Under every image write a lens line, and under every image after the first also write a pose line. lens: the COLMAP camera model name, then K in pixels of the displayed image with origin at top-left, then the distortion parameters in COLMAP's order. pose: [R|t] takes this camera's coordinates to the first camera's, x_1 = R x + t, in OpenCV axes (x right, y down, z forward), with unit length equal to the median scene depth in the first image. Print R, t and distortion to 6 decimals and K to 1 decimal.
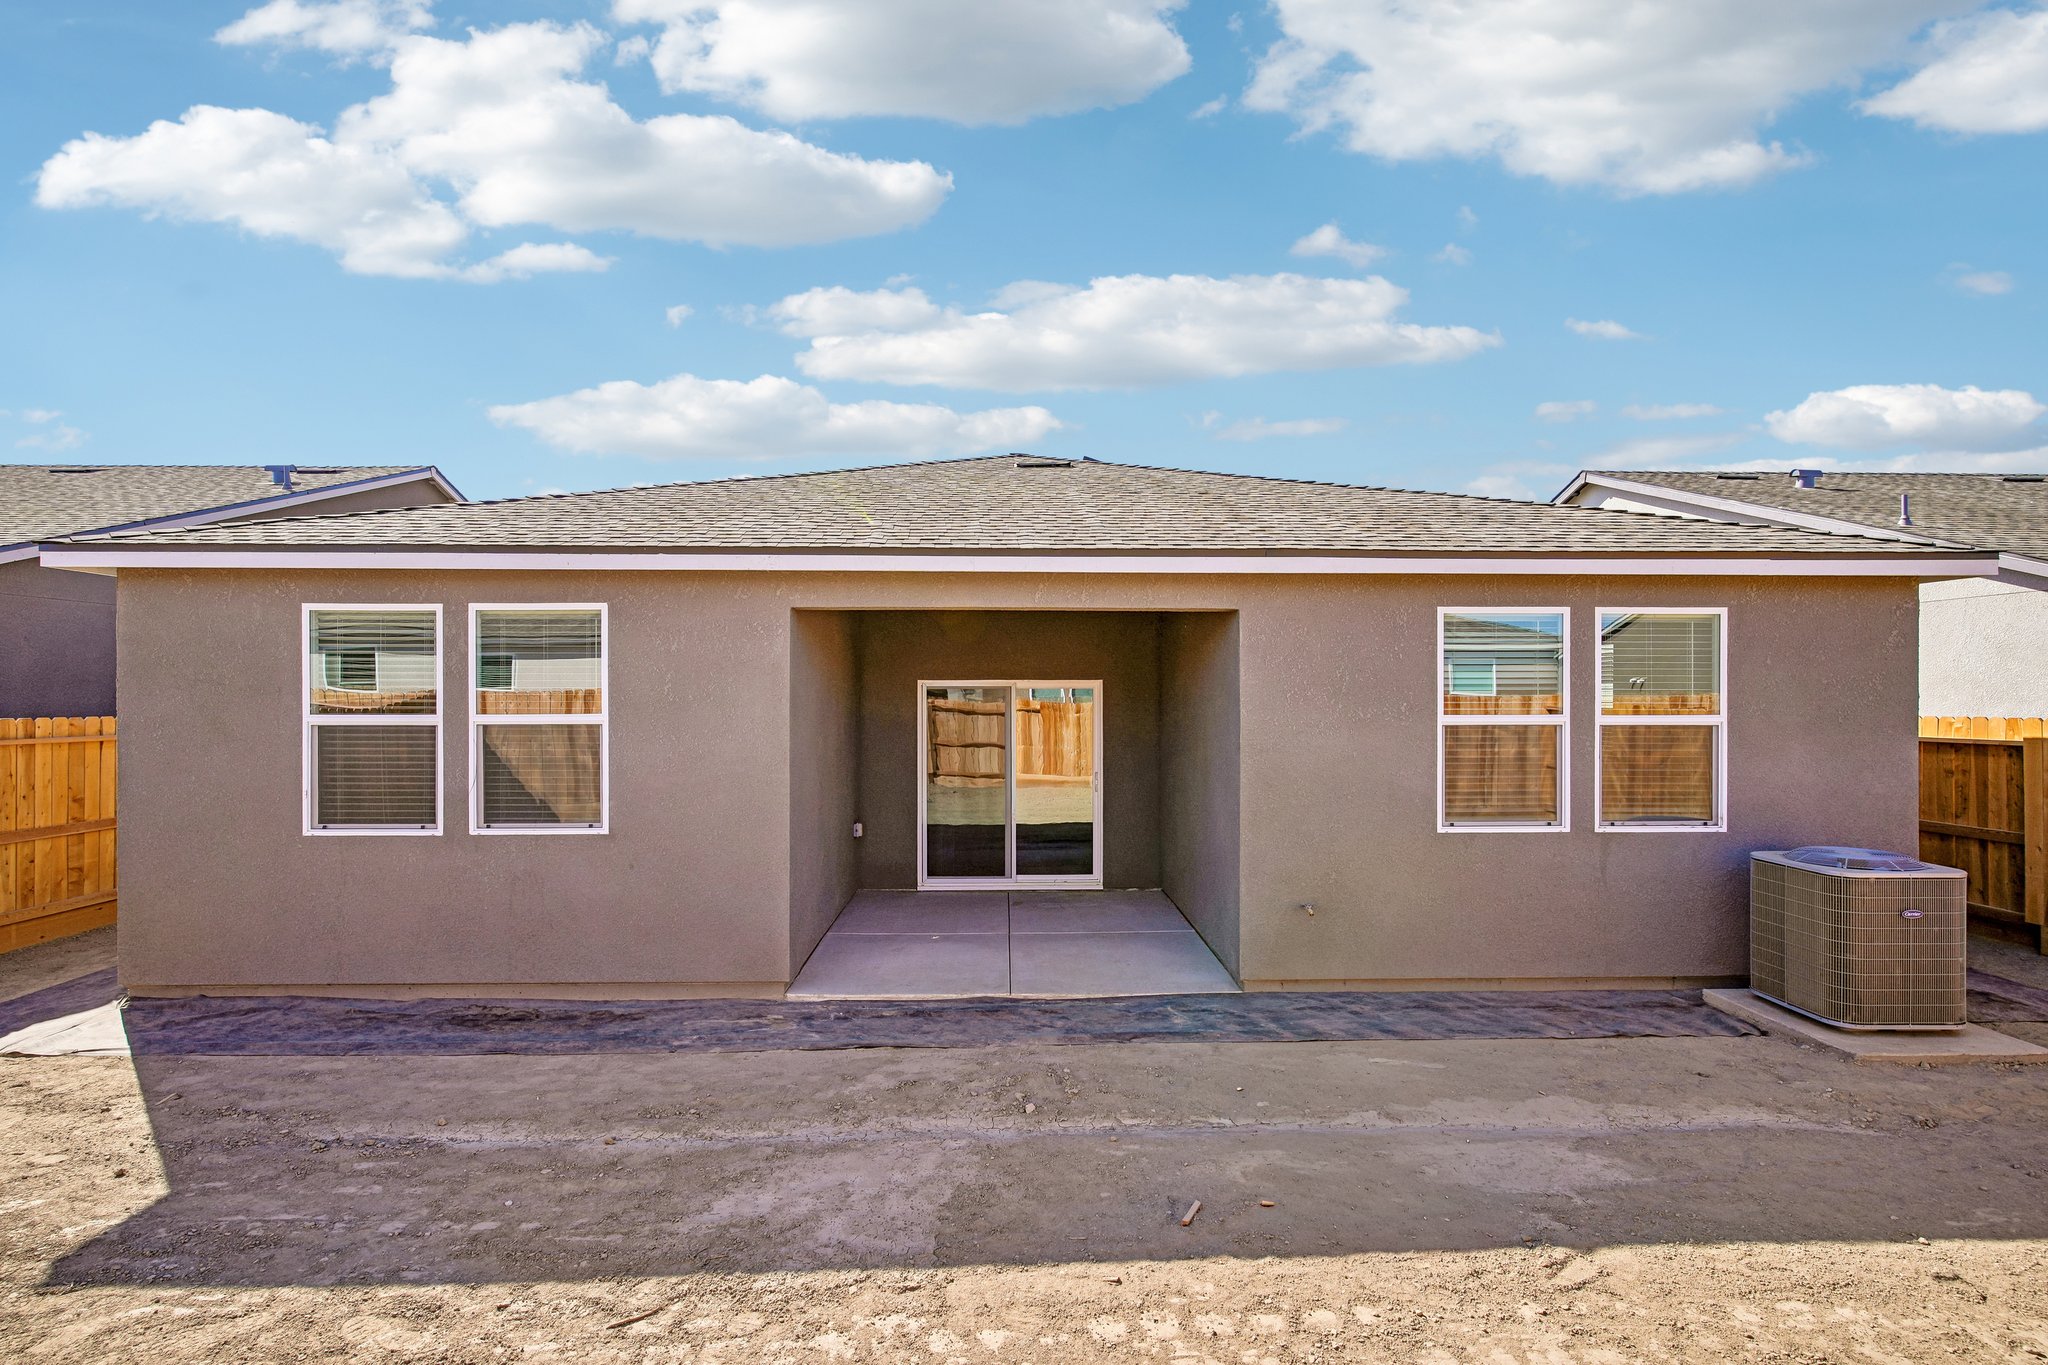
lens RADIAL K [[991.2, 0, 1020.6], [0, 991.2, 692.1], [0, 0, 1]] dist [-0.013025, 0.007365]
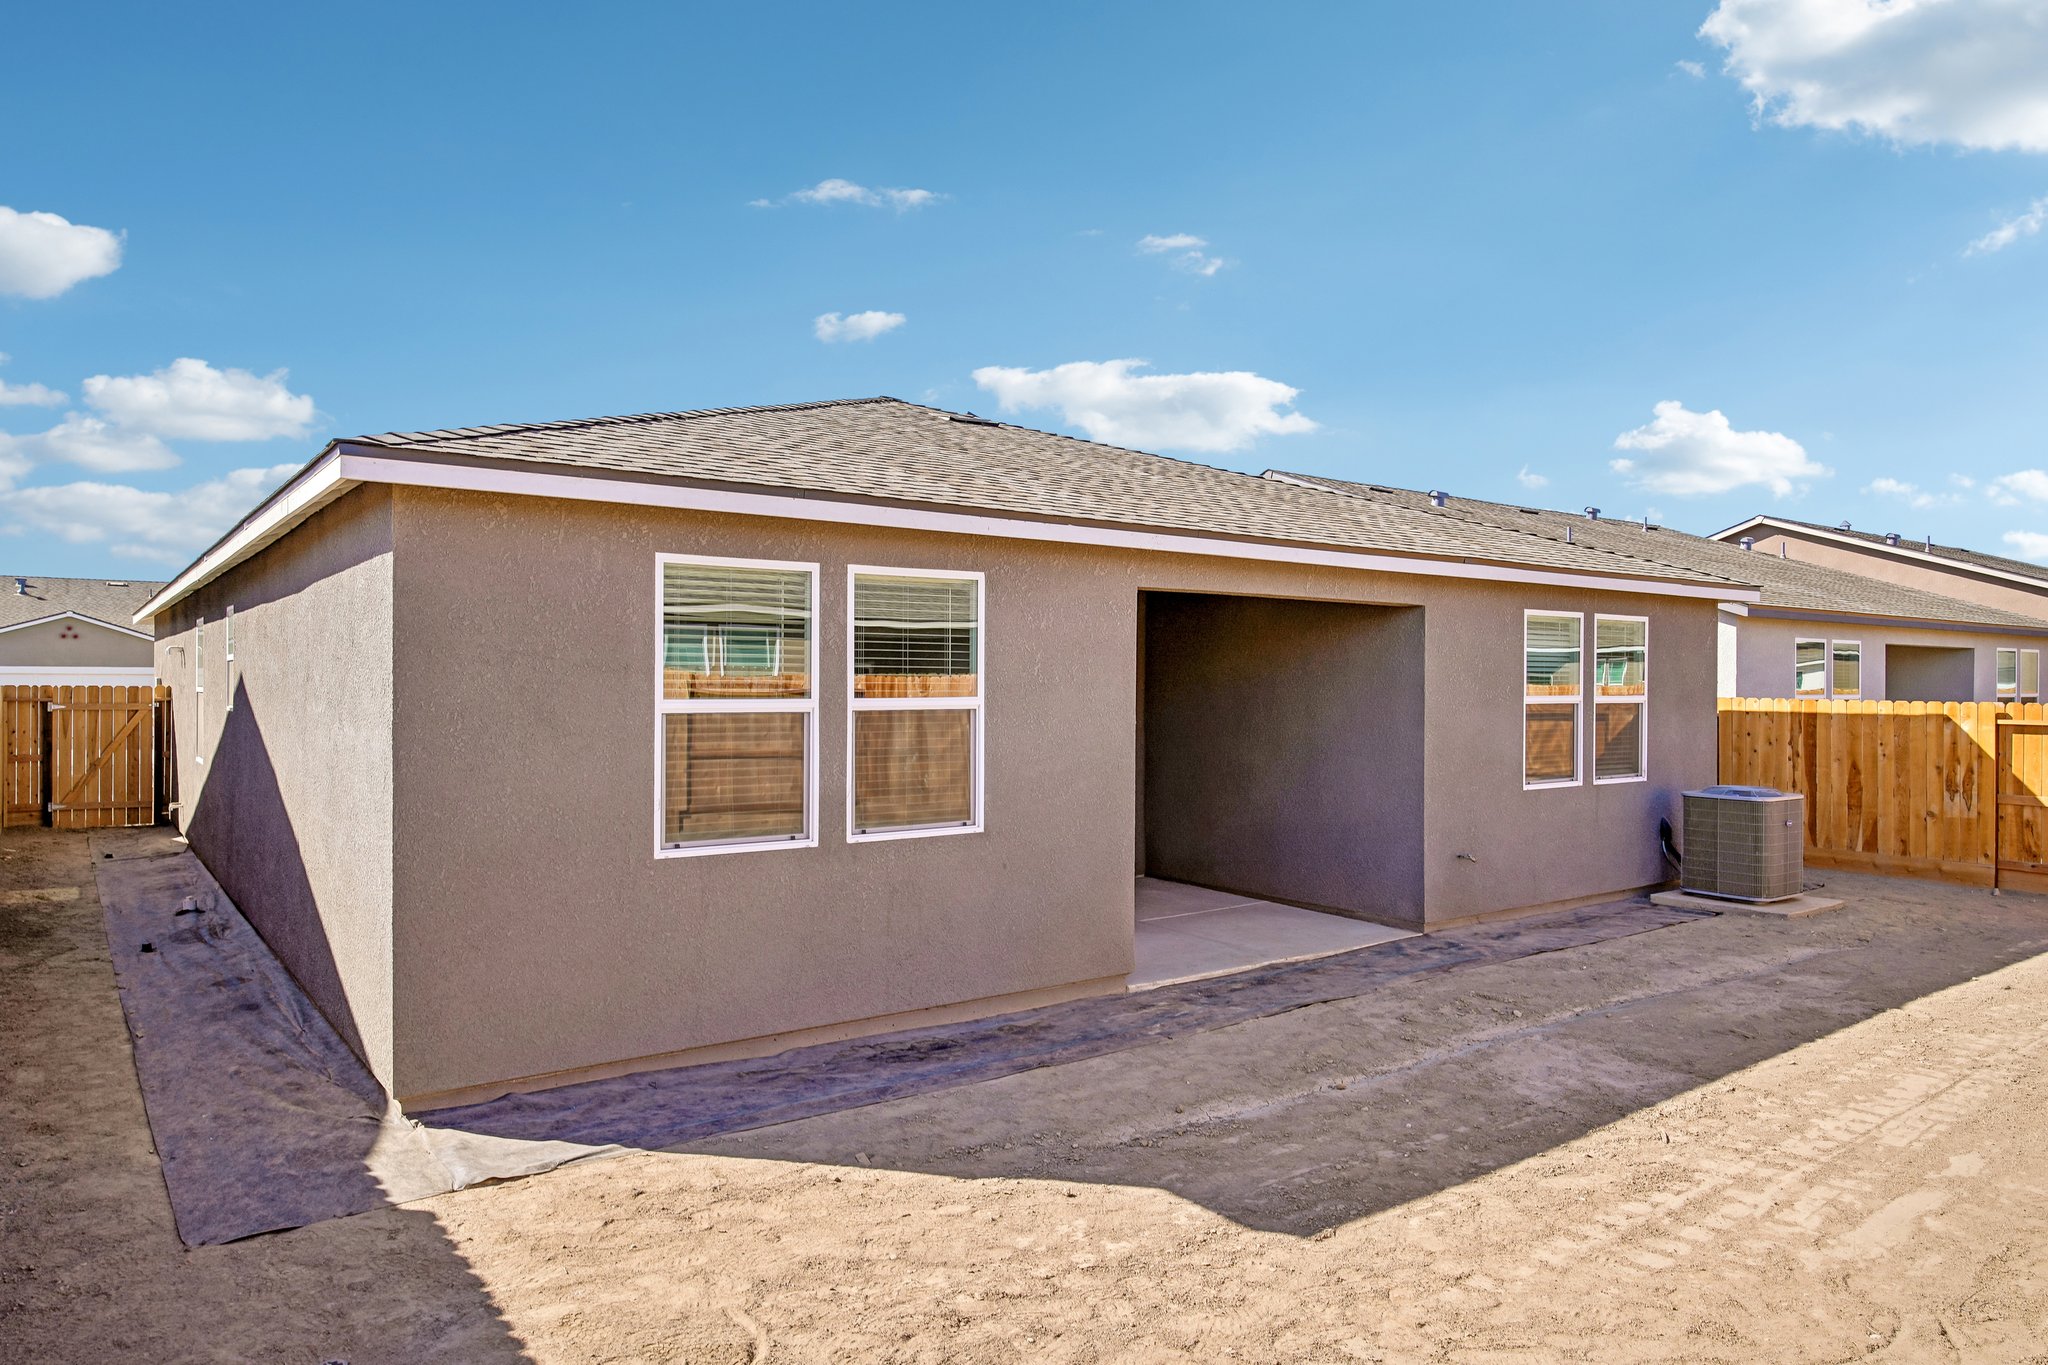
lens RADIAL K [[1289.7, 0, 1018.3], [0, 1289.7, 684.7], [0, 0, 1]] dist [-0.002391, 0.000113]
pose [[0.822125, 0.002009, 0.569303, -1.101197], [-0.005739, 0.999972, 0.004758, 0.005370], [-0.569278, -0.007179, 0.822114, 0.028135]]
